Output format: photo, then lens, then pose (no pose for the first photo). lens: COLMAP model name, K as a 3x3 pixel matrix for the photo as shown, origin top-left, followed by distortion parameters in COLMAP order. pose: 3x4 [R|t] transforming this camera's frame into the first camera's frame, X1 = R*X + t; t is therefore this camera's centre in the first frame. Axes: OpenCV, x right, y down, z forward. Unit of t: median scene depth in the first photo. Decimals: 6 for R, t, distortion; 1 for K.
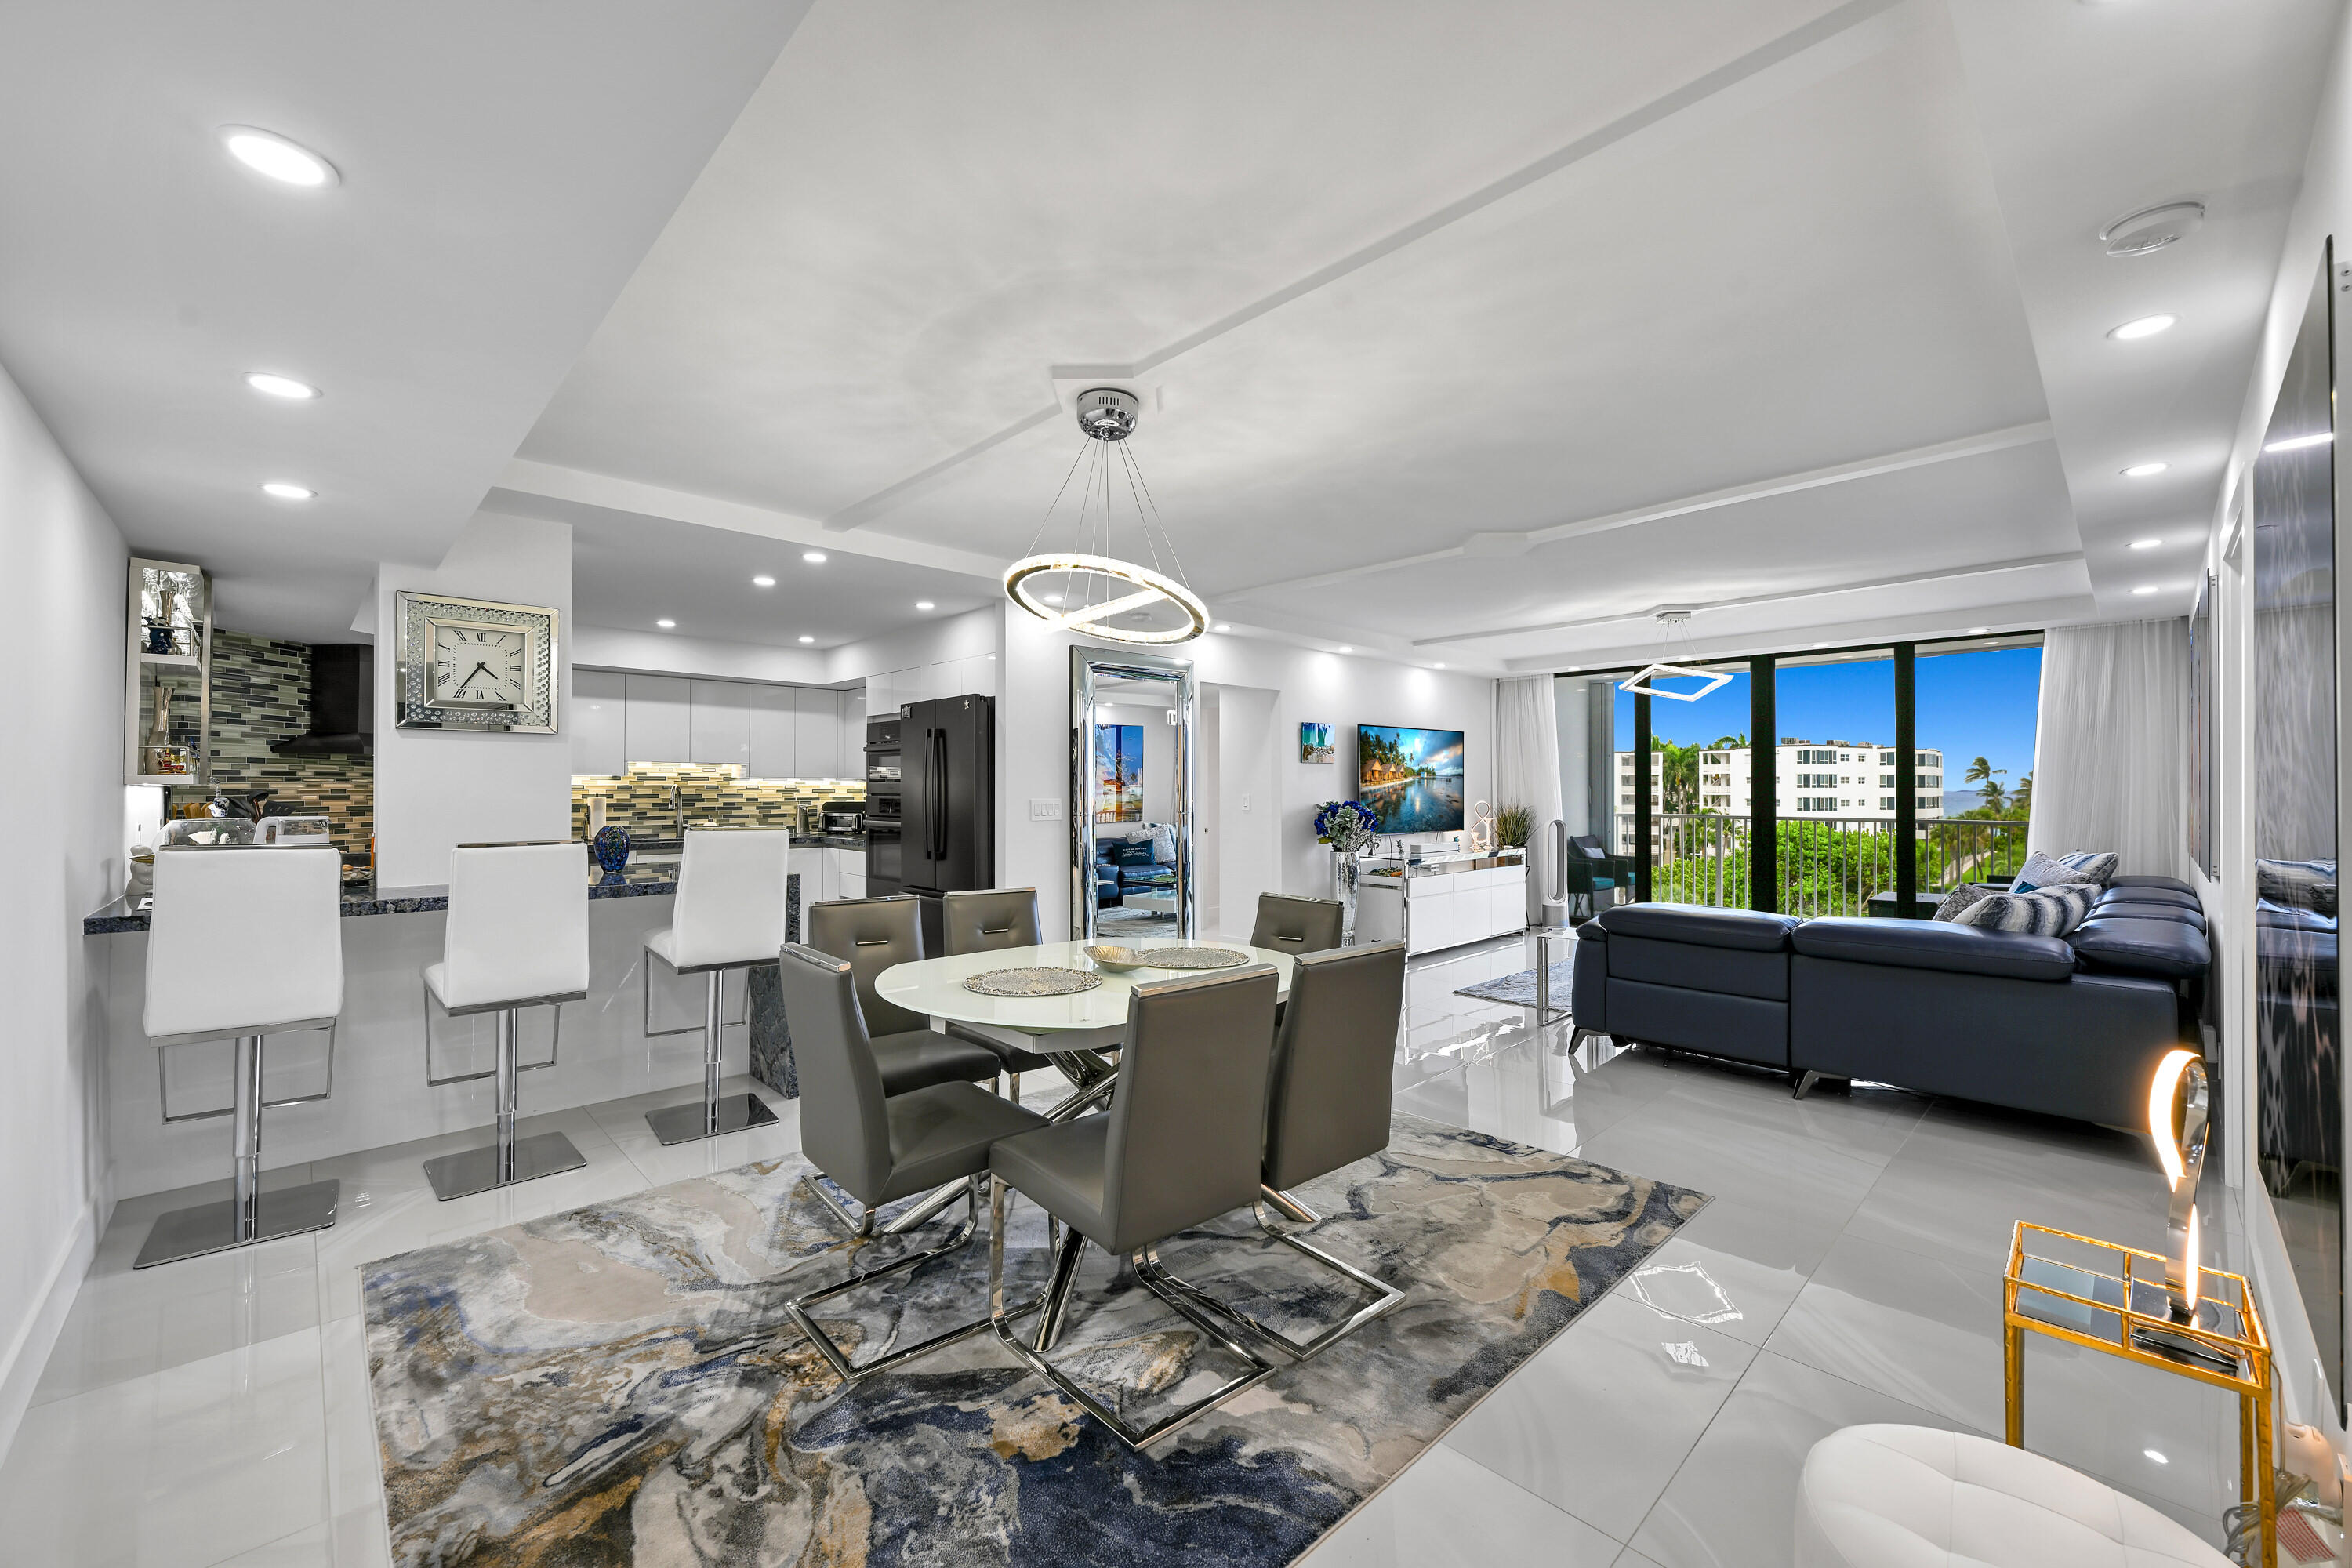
lens RADIAL K [[930.3, 0, 1167.6], [0, 930.3, 785.7], [0, 0, 1]] dist [-0.001840, -0.000201]
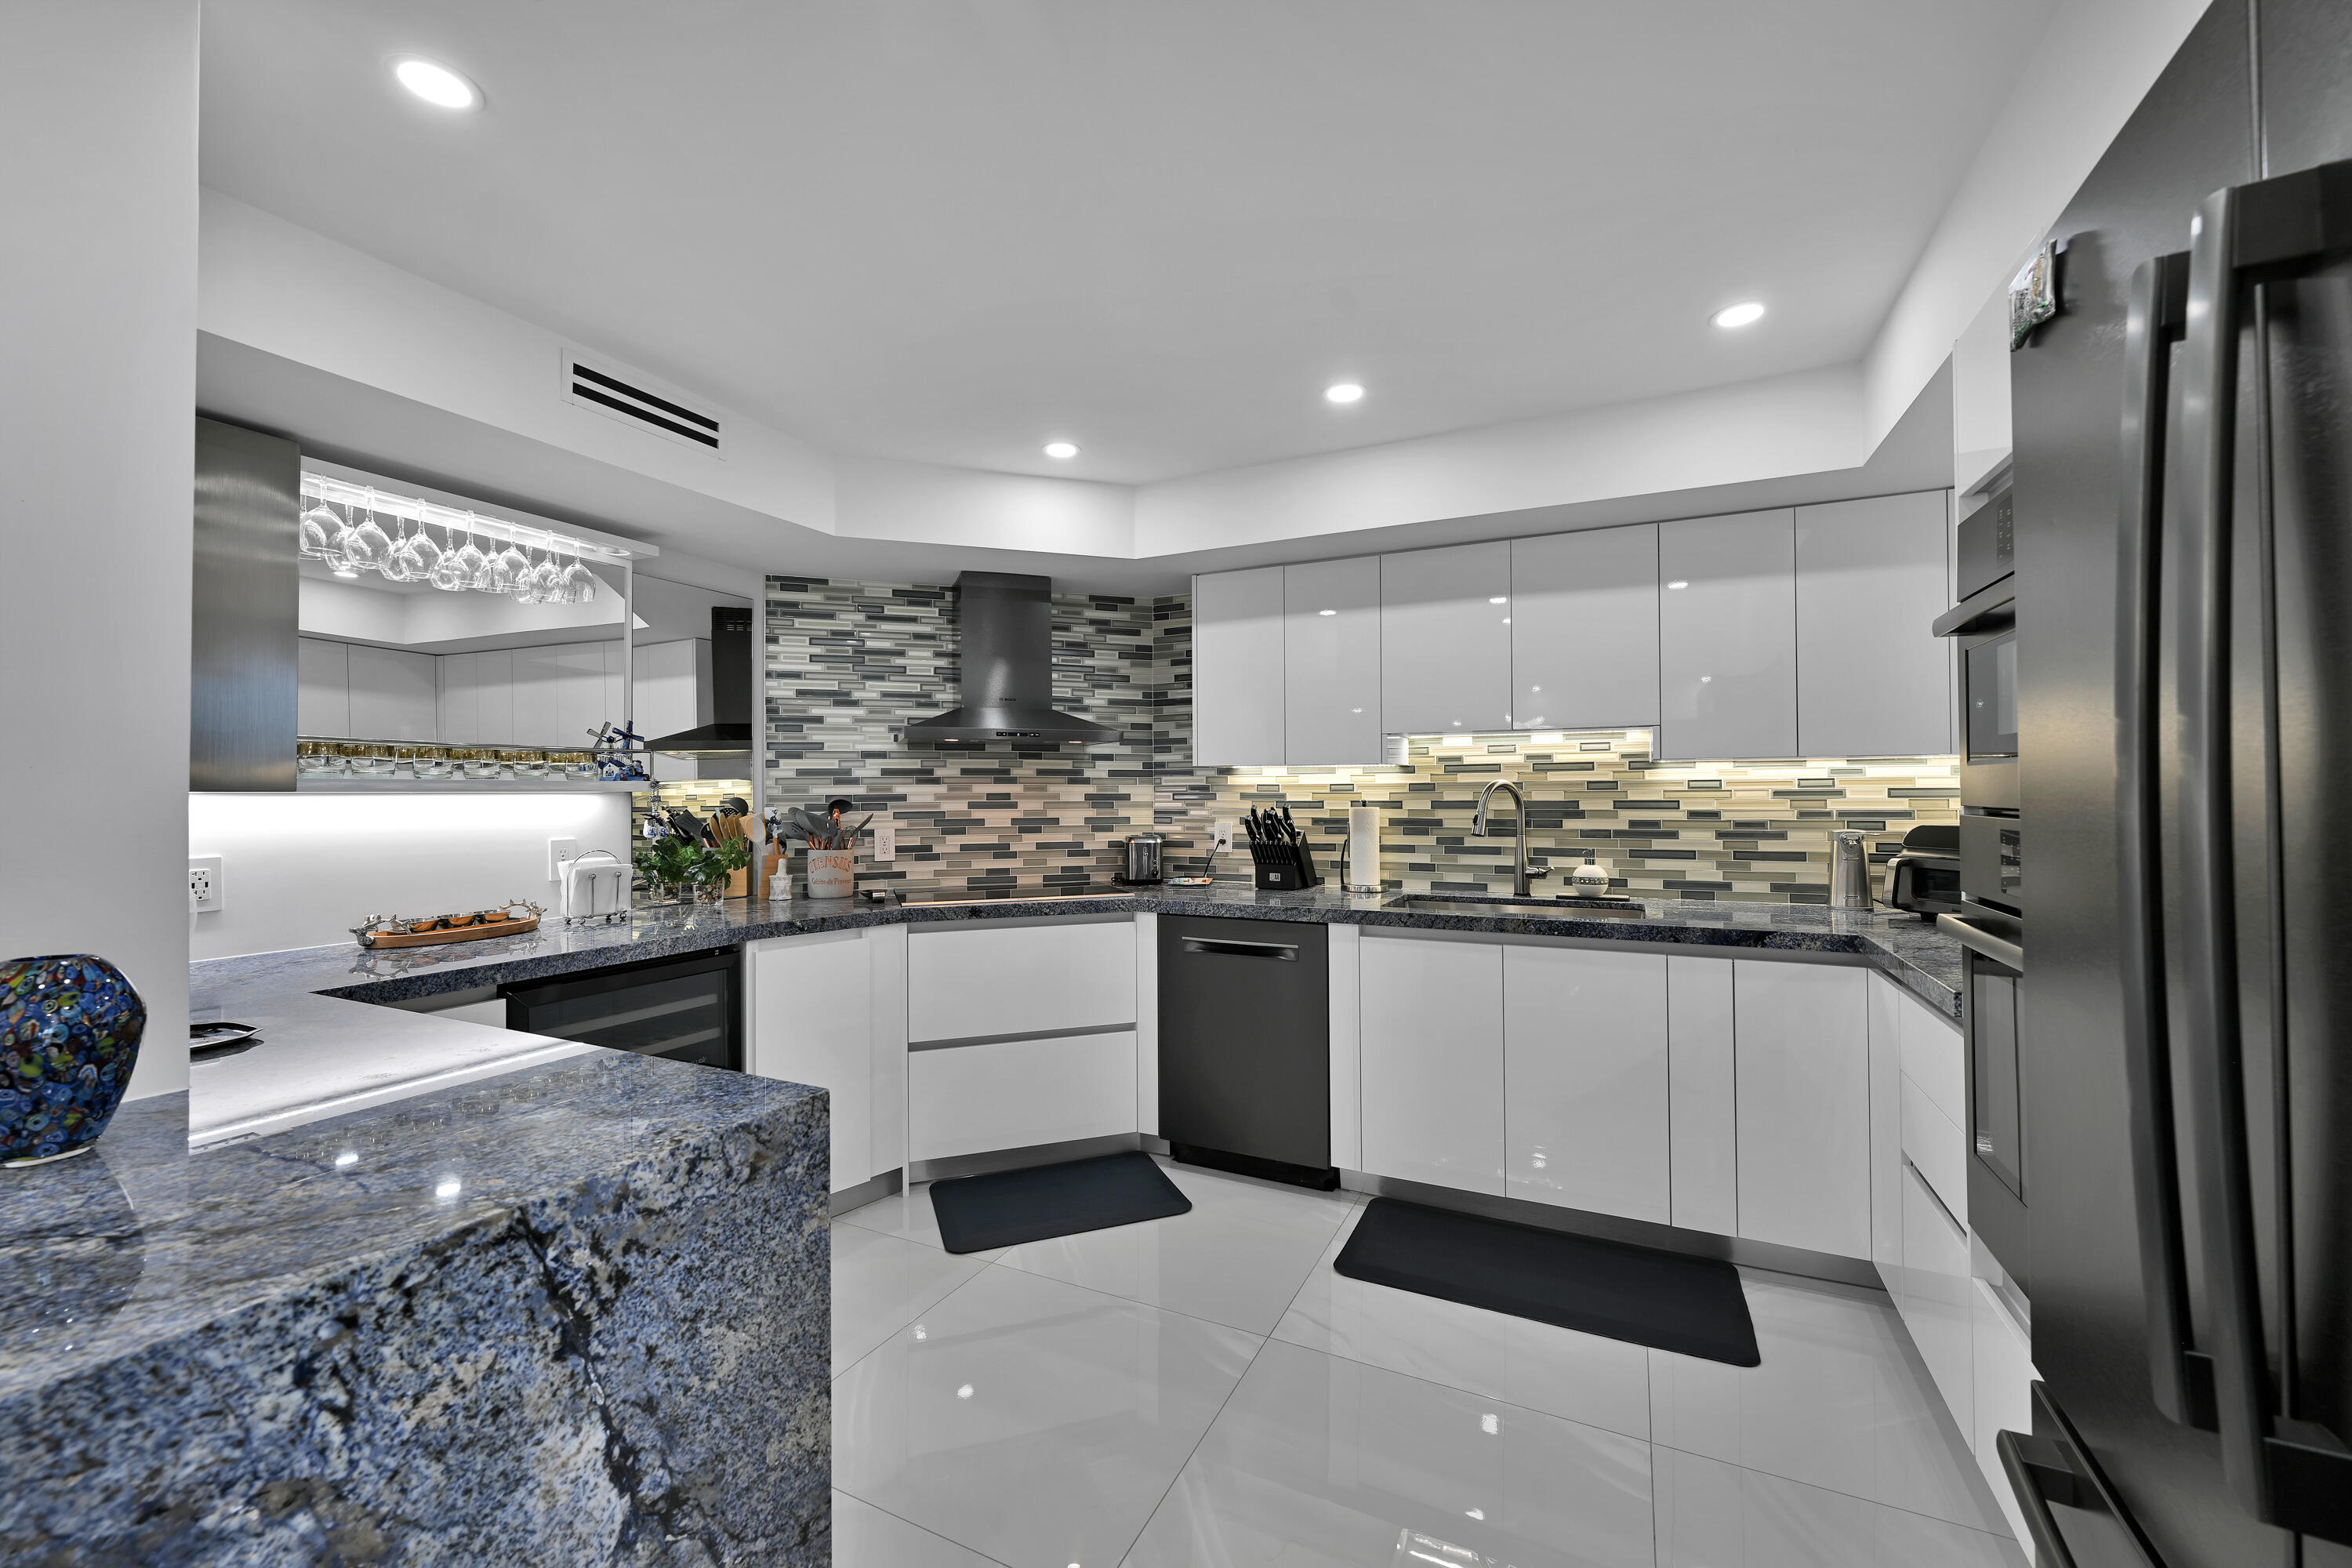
lens RADIAL K [[930.3, 0, 1170.8], [0, 930.3, 782.9], [0, 0, 1]] dist [-0.001840, -0.000201]
pose [[0.356585, -0.012167, -0.934184, -0.161964], [0.010316, 0.999906, -0.009085, 0.002613], [0.934206, -0.006397, 0.356677, 0.695645]]
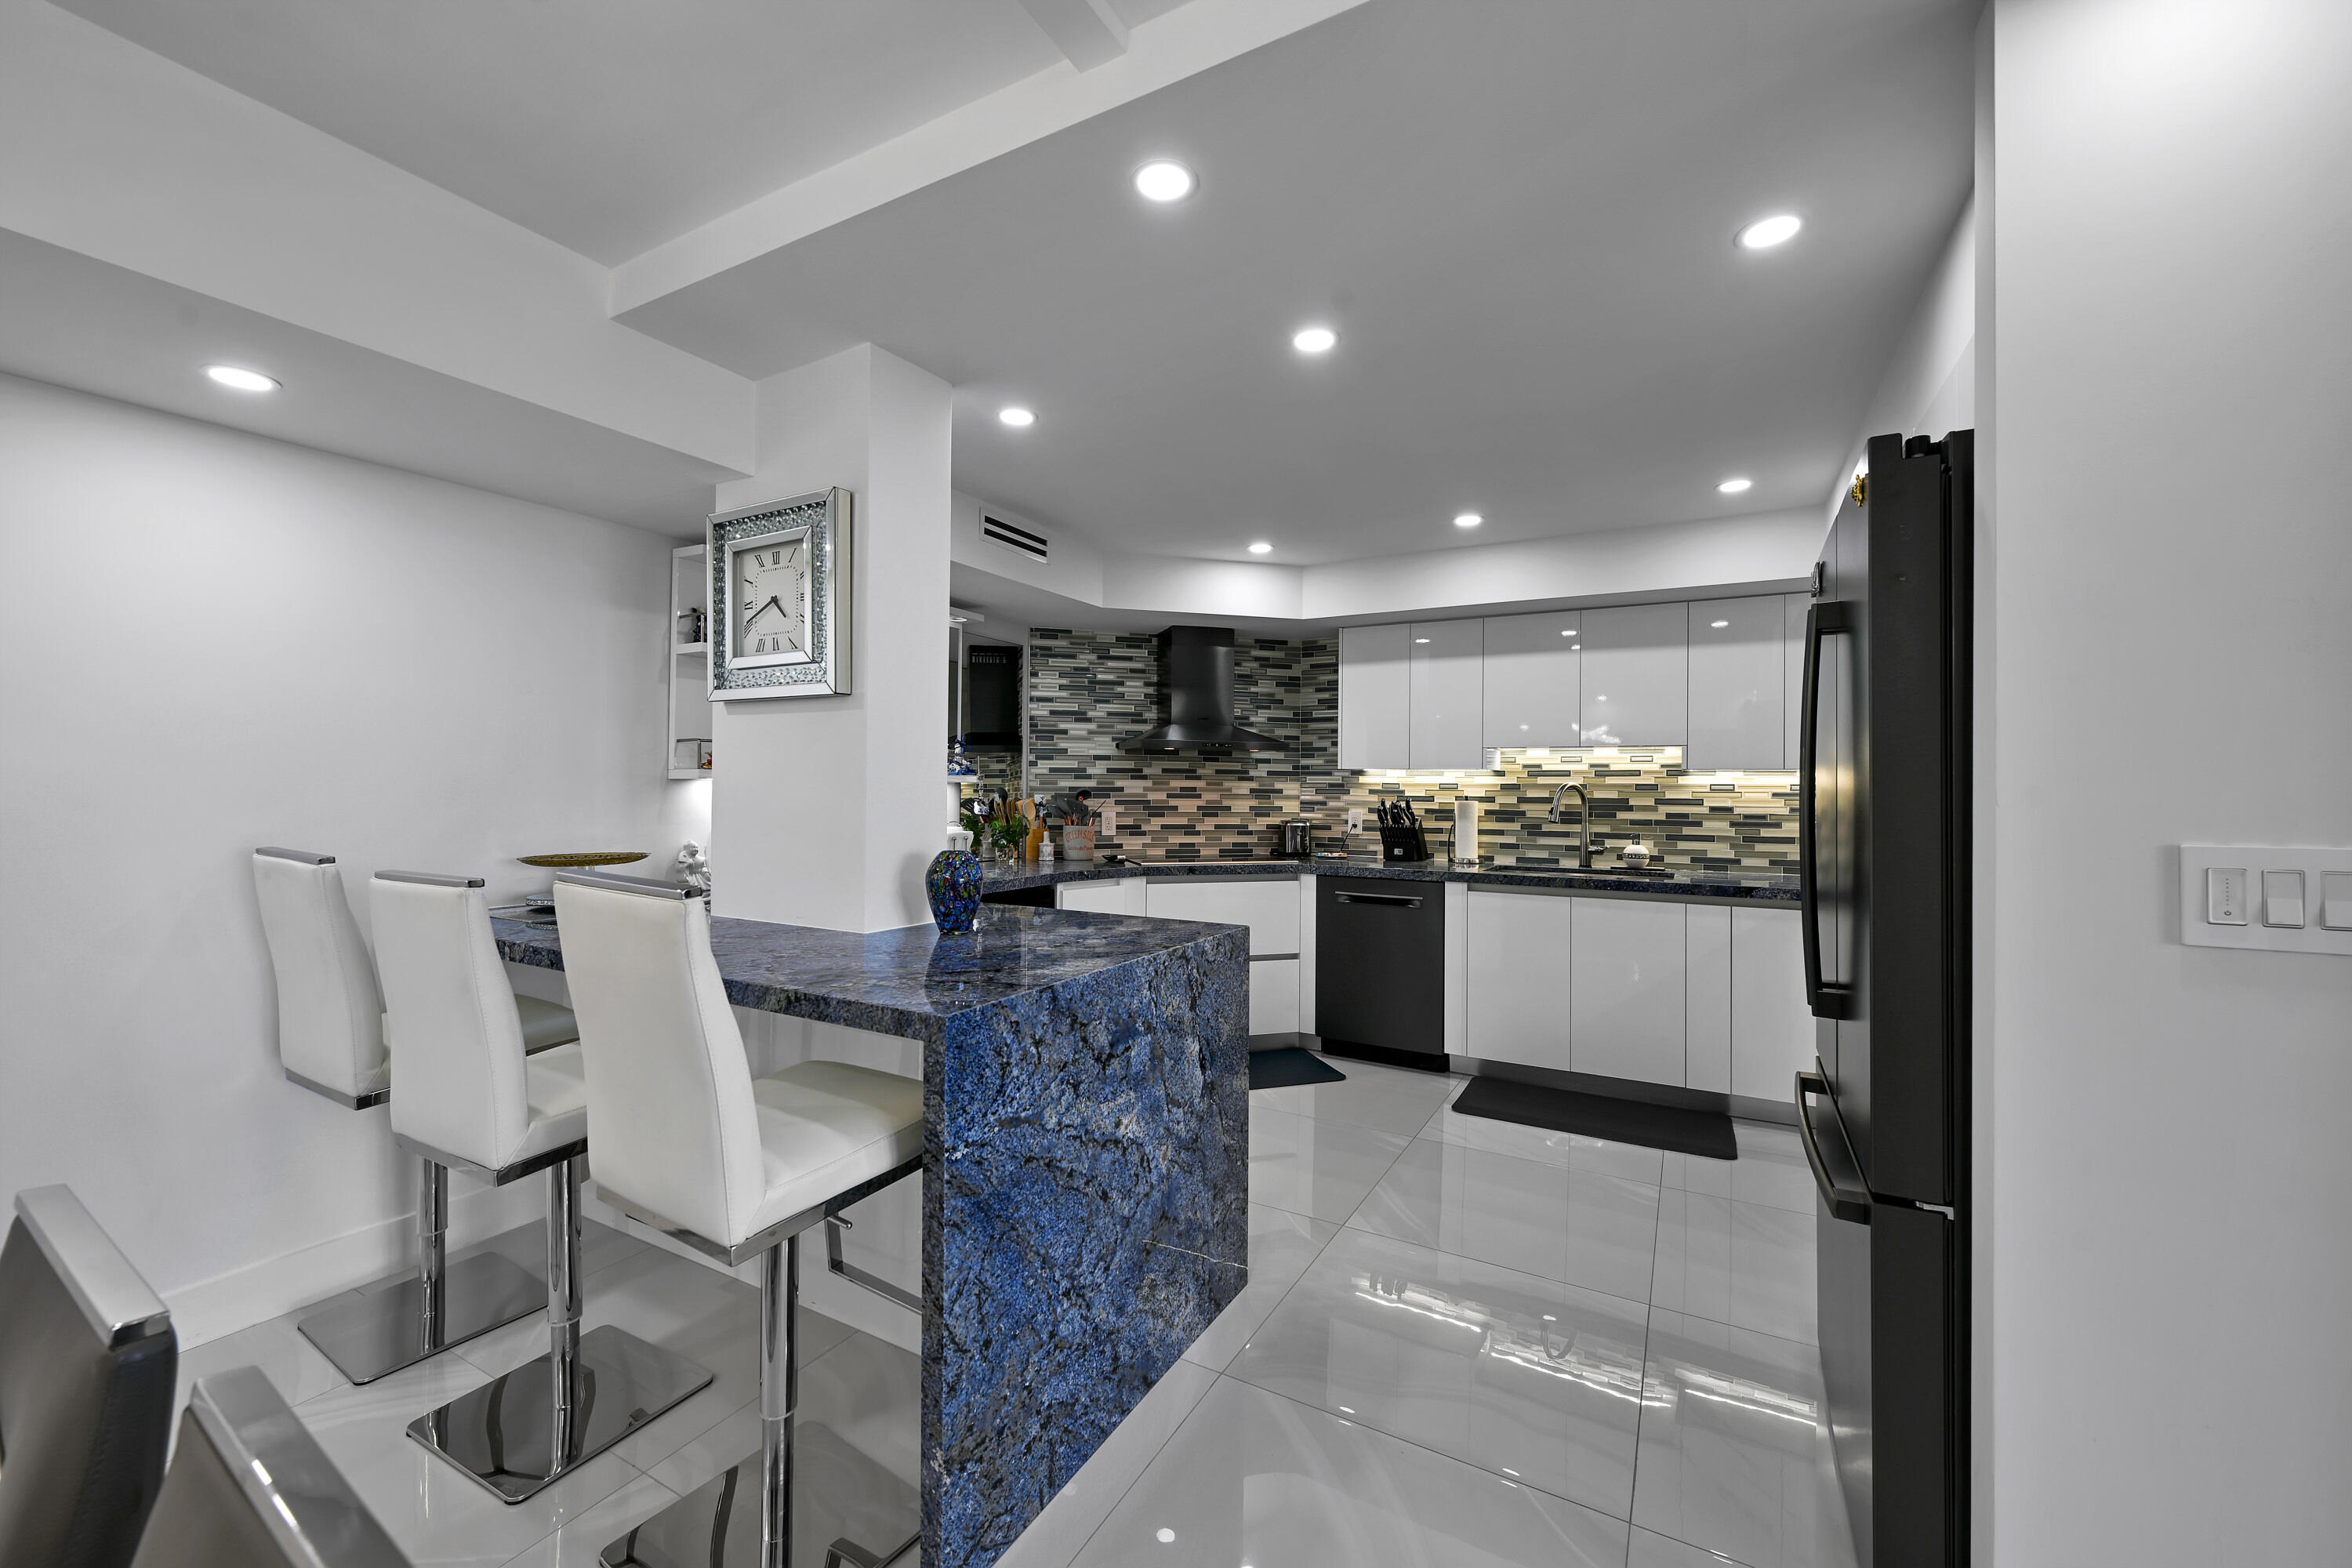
lens RADIAL K [[930.3, 0, 1167.2], [0, 930.3, 782.9], [0, 0, 1]] dist [-0.001840, -0.000201]
pose [[0.298887, -0.003636, -0.954282, -0.009909], [-0.003335, 0.999983, -0.004854, 0.003037], [0.954283, 0.004633, 0.298870, 0.559477]]
